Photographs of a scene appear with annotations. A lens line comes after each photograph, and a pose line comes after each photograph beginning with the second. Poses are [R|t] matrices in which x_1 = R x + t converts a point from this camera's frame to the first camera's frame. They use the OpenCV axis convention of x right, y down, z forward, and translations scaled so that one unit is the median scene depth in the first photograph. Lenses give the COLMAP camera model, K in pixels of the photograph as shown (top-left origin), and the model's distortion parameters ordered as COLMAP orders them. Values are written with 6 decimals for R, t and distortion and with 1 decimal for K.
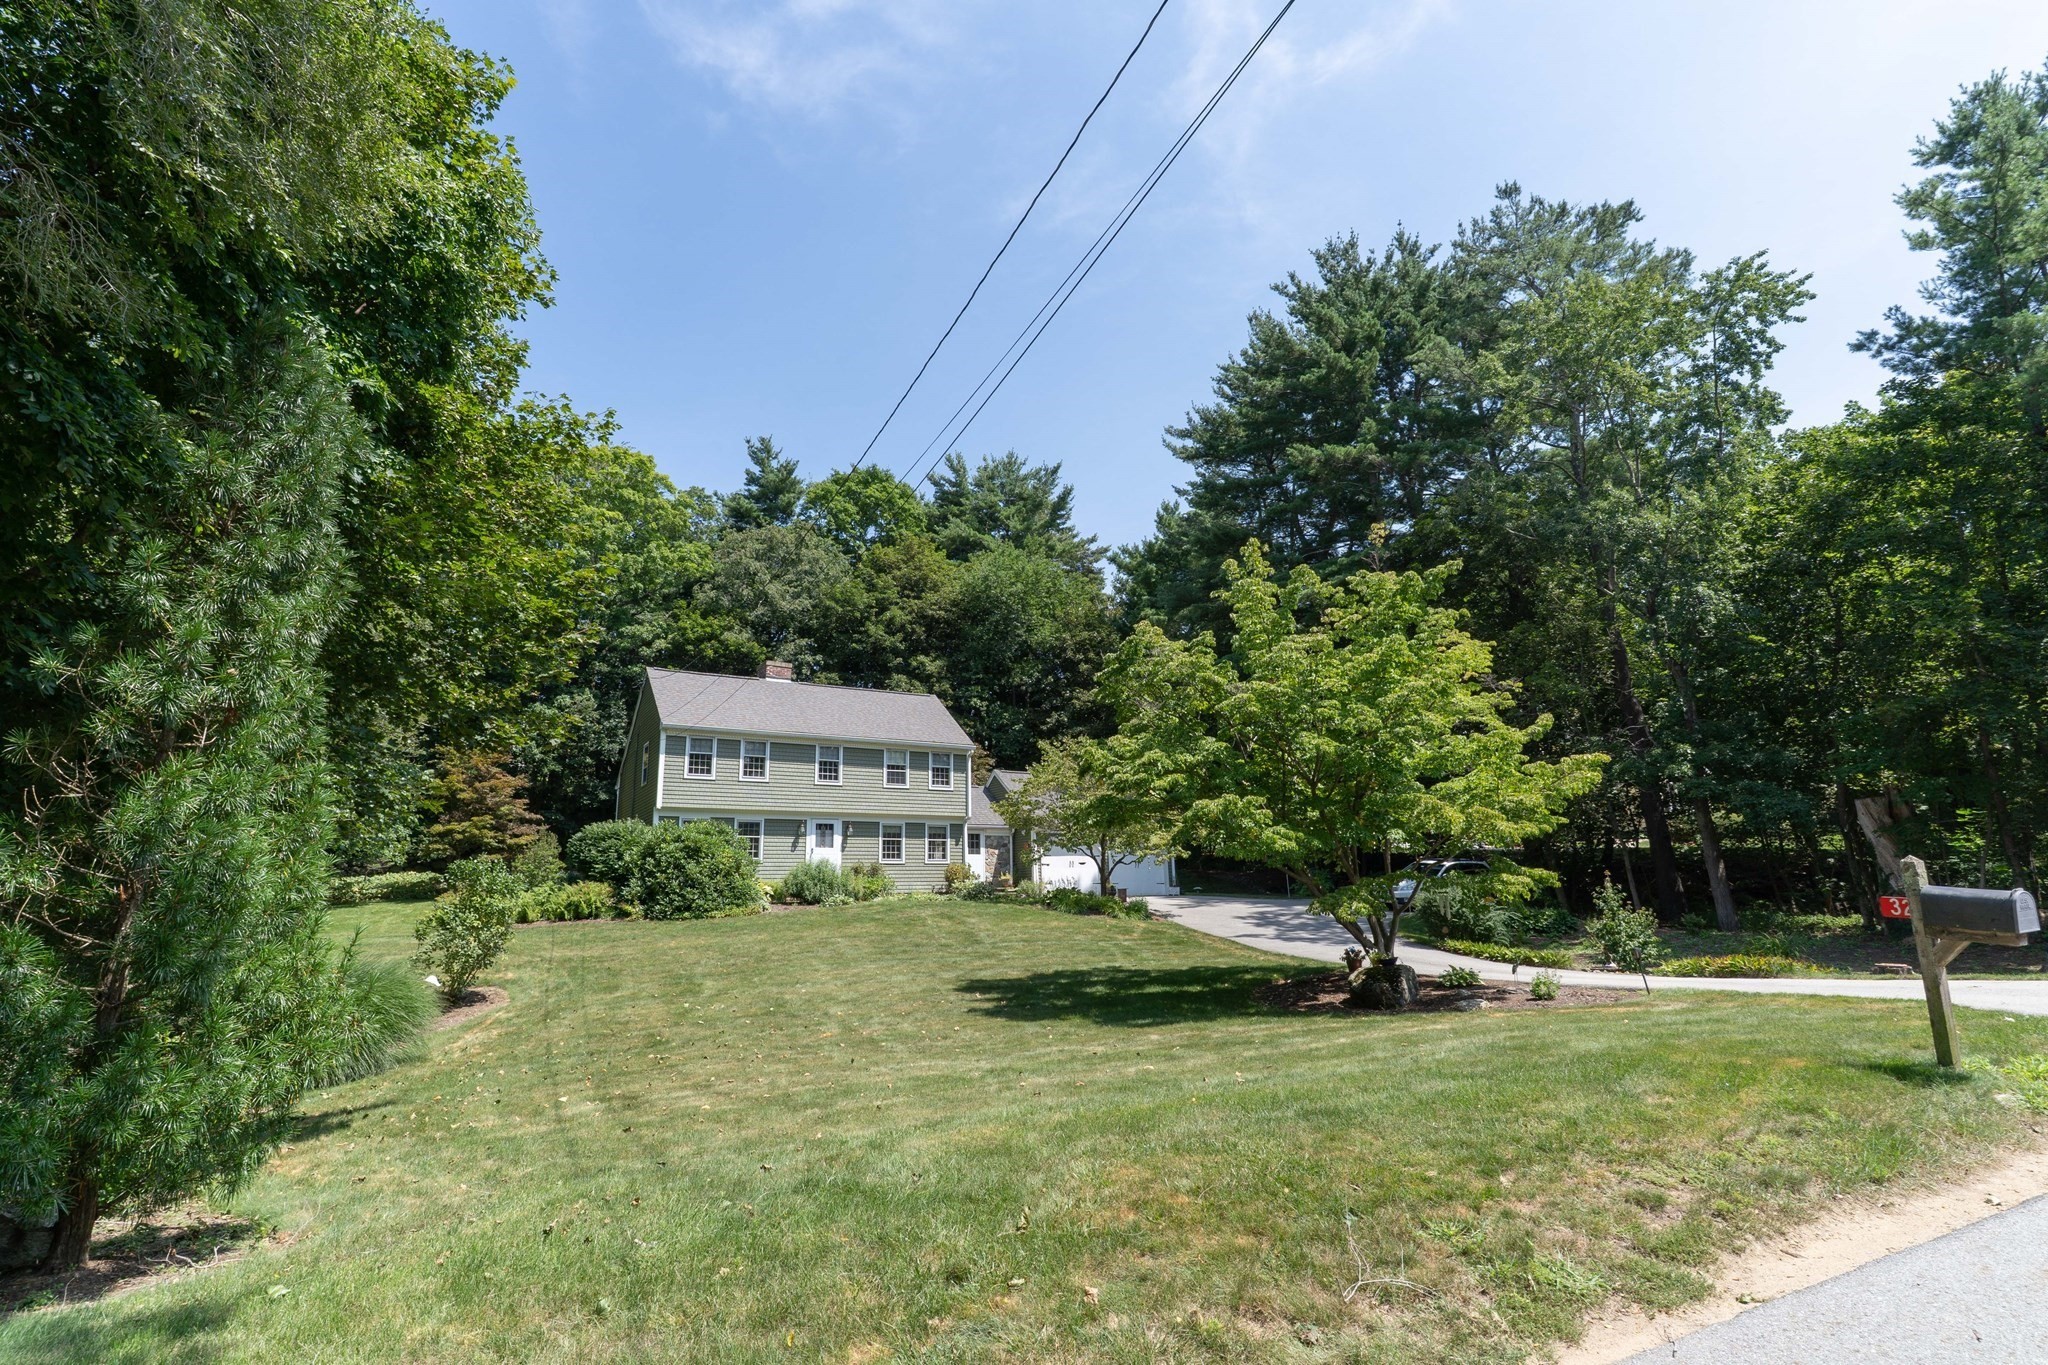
lens RADIAL K [[1016.7, 0, 1024.0], [0, 1016.7, 682.5], [0, 0, 1]] dist [-0.001992, 0.000146]
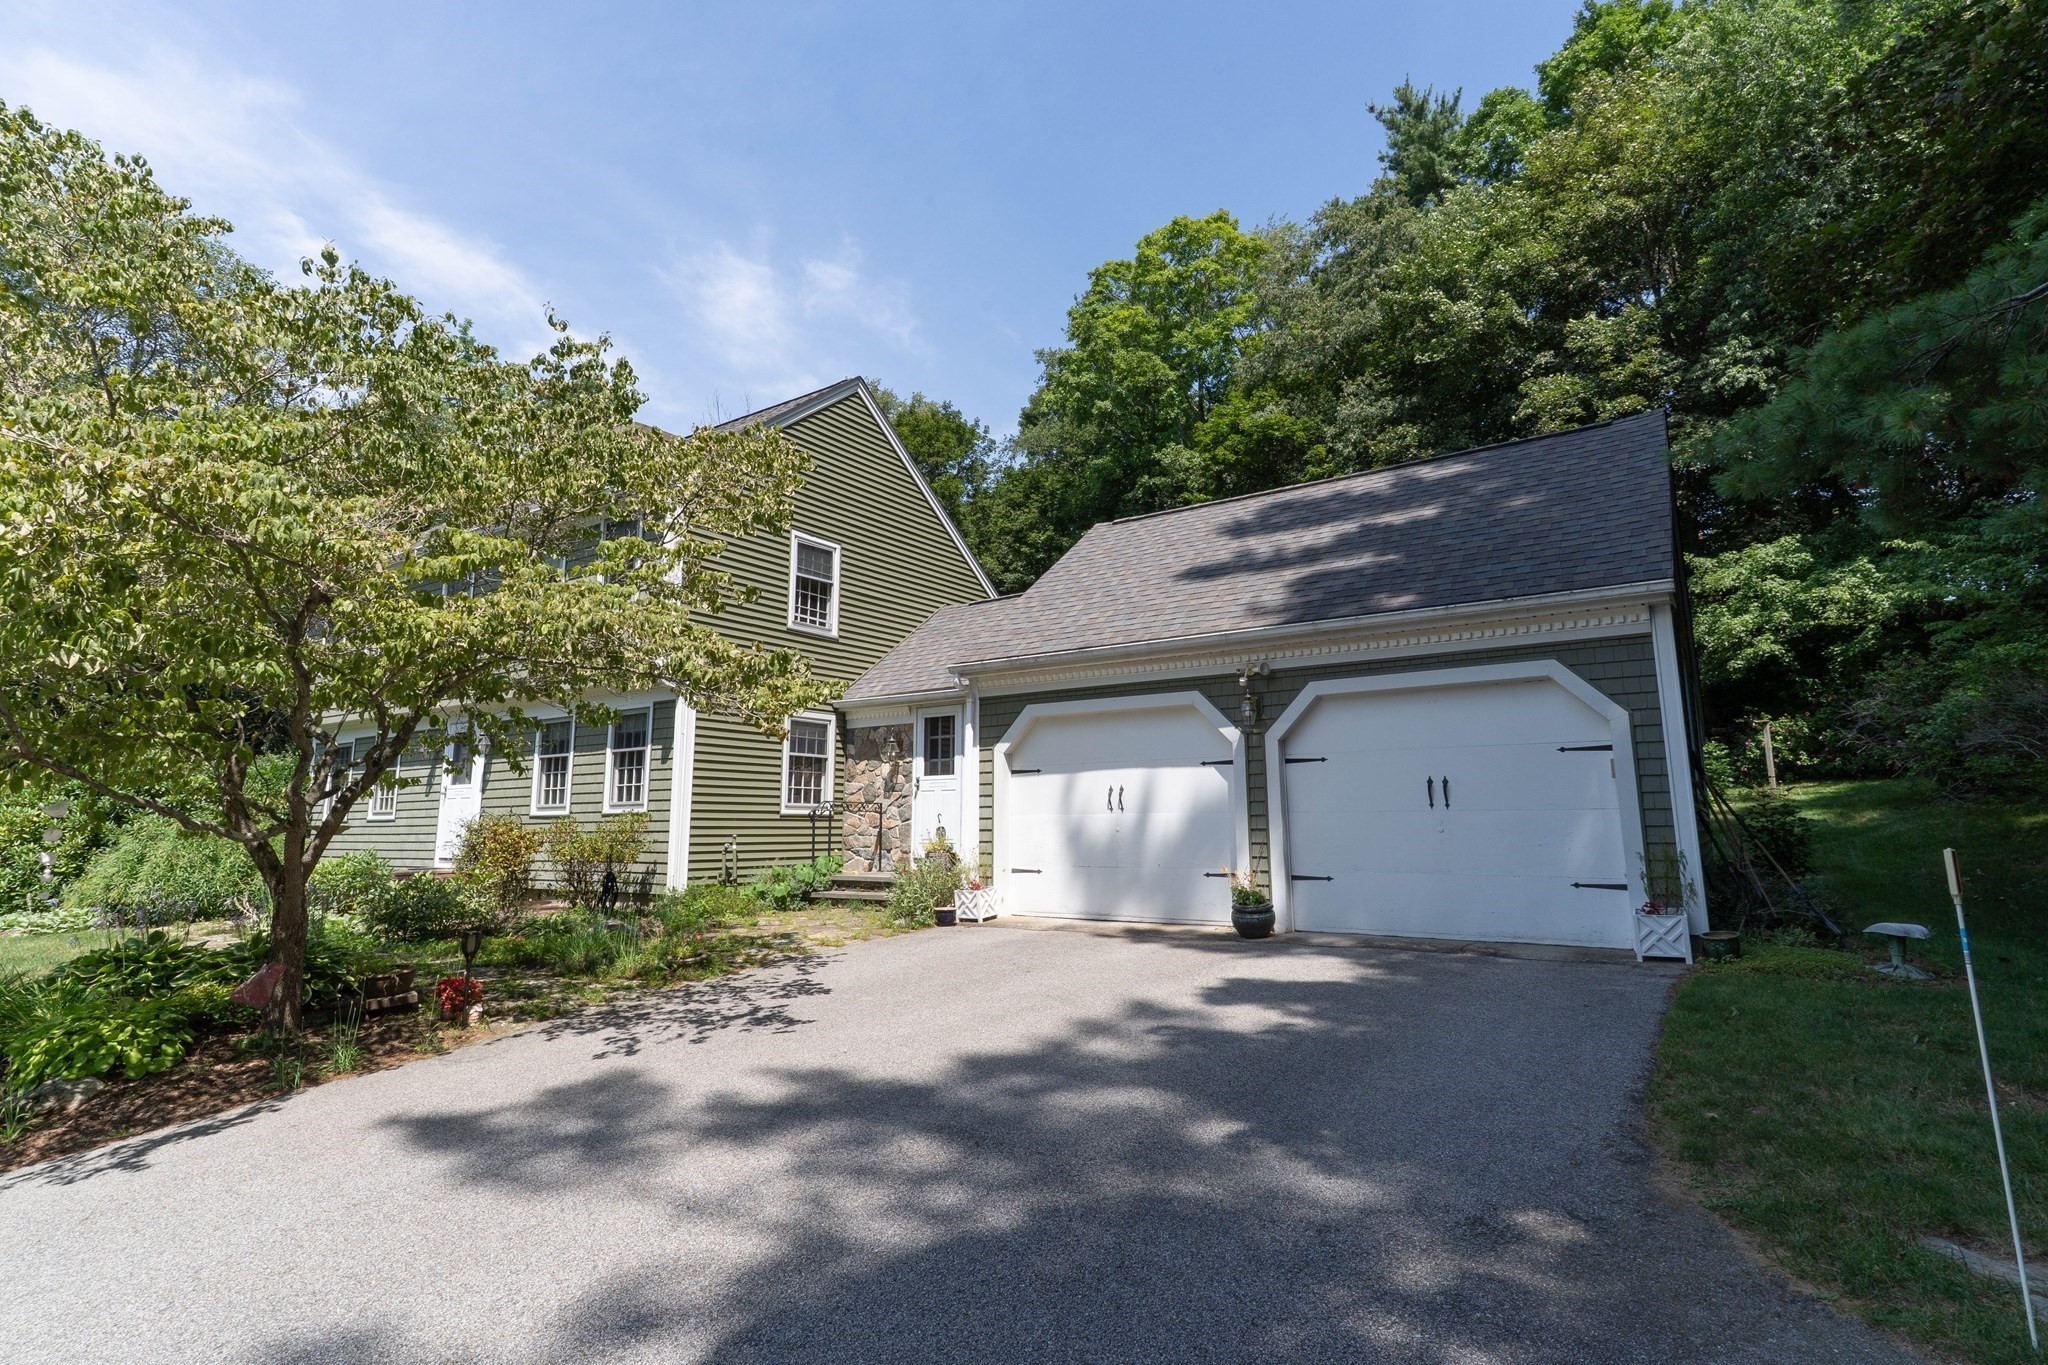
lens RADIAL K [[1016.7, 0, 1024.0], [0, 1016.7, 682.5], [0, 0, 1]] dist [-0.001992, 0.000146]
pose [[0.430275, -0.115977, -0.895217, 0.313138], [0.192813, 0.980633, -0.034369, 0.175472], [0.881865, -0.157821, 0.444304, 0.991464]]
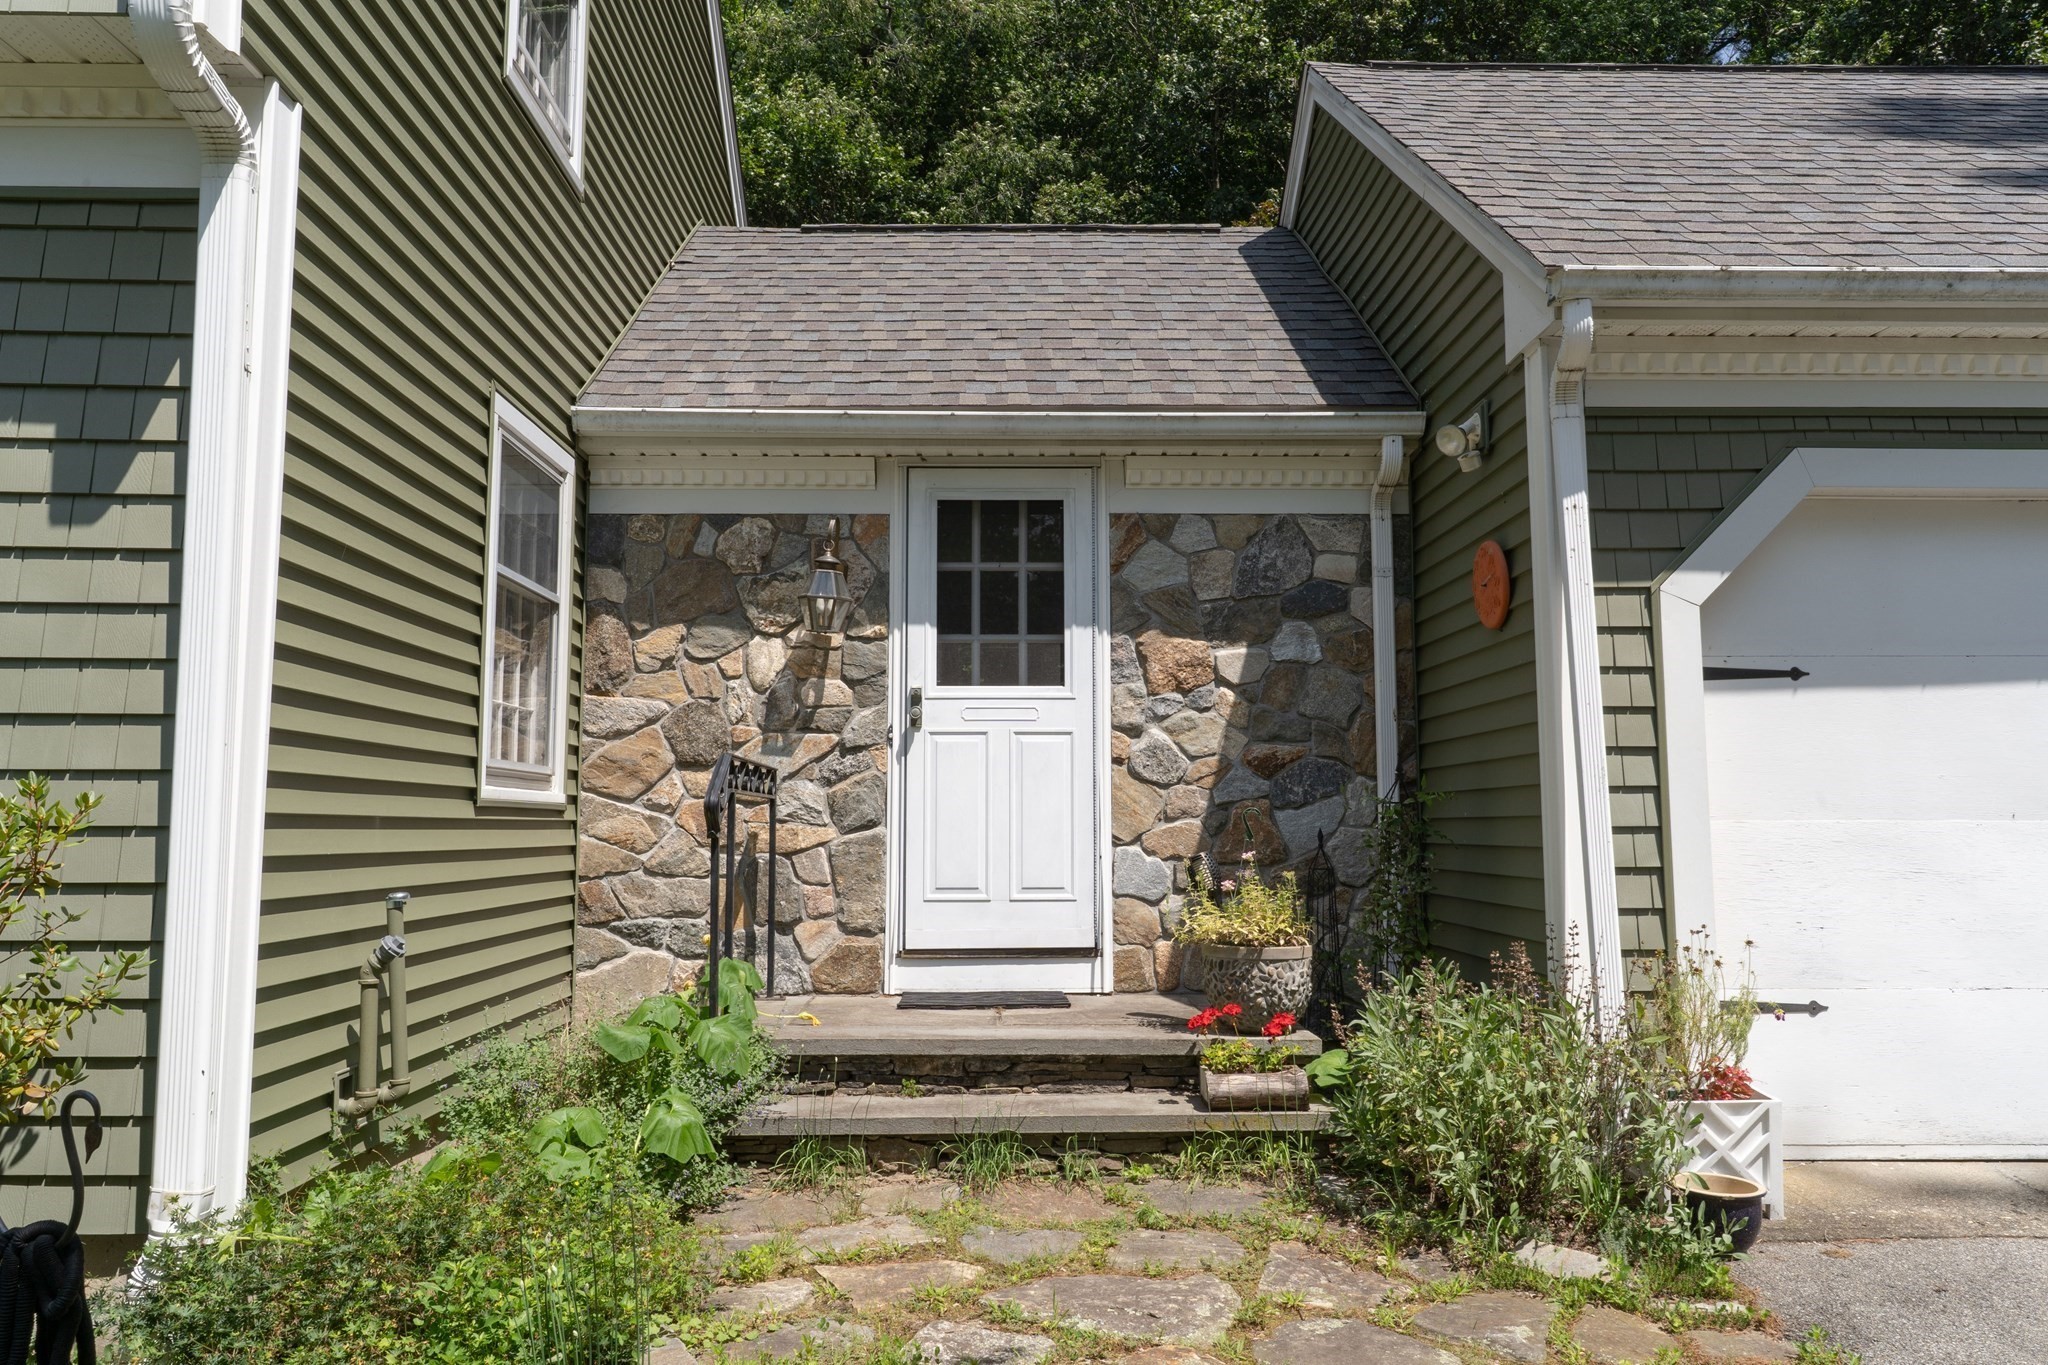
lens RADIAL K [[1443.0, 0, 1024.0], [0, 1443.0, 682.5], [0, 0, 1]] dist [0.005013, 0.000878]
pose [[0.879894, -0.032289, -0.474072, 0.030175], [0.090464, 0.990824, 0.100418, 0.173095], [0.466480, -0.131243, 0.874741, 0.978935]]
